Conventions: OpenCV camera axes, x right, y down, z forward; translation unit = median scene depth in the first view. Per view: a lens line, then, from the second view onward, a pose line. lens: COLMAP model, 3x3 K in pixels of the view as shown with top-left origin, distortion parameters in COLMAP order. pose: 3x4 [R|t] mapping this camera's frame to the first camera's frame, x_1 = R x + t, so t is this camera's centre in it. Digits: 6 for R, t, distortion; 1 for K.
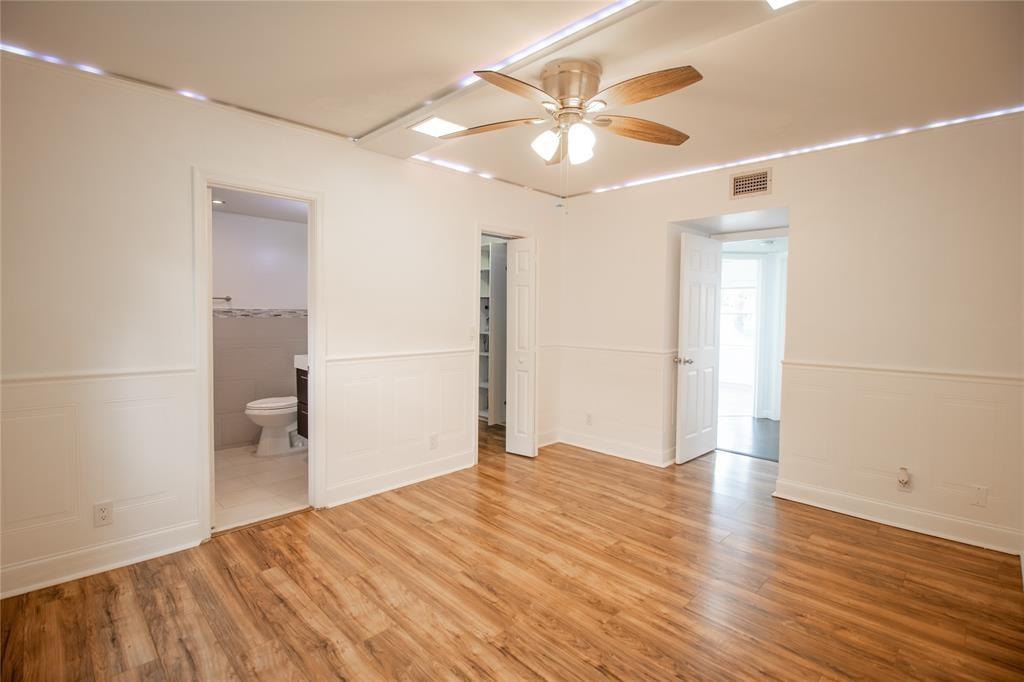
lens RADIAL K [[475.2, 0, 507.2], [0, 475.2, 328.9], [0, 0, 1]] dist [-0.018805, -0.005179]
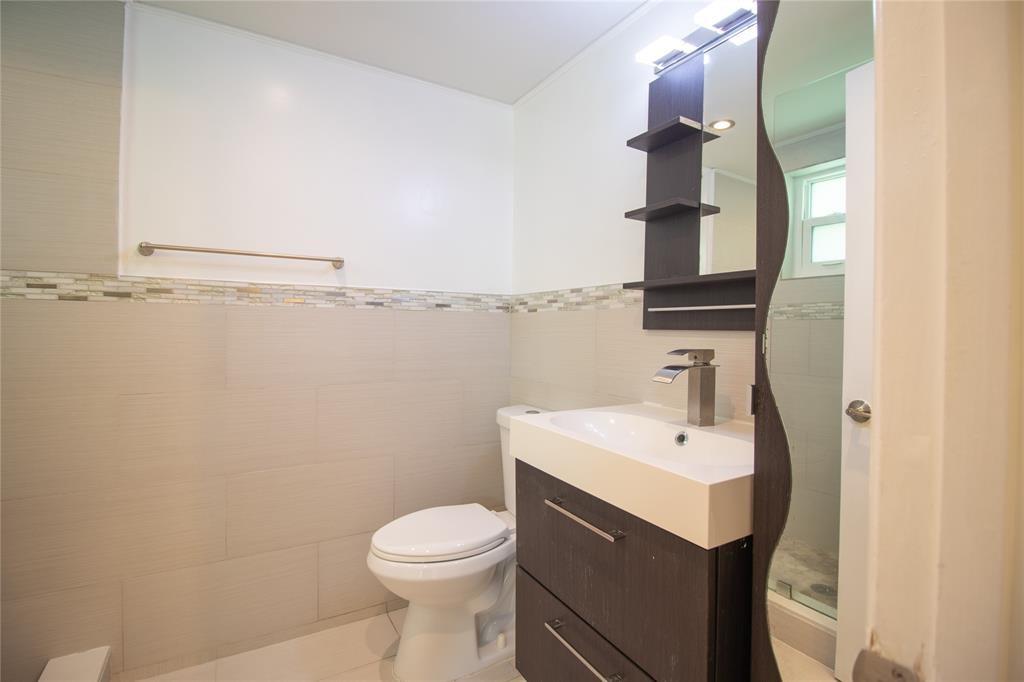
lens RADIAL K [[475.2, 0, 507.2], [0, 475.2, 328.9], [0, 0, 1]] dist [-0.018805, -0.005179]
pose [[0.969792, 0.010777, -0.243694, -0.338804], [-0.016437, 0.999640, -0.021203, 0.001268], [0.243378, 0.024568, 0.969620, 0.622776]]
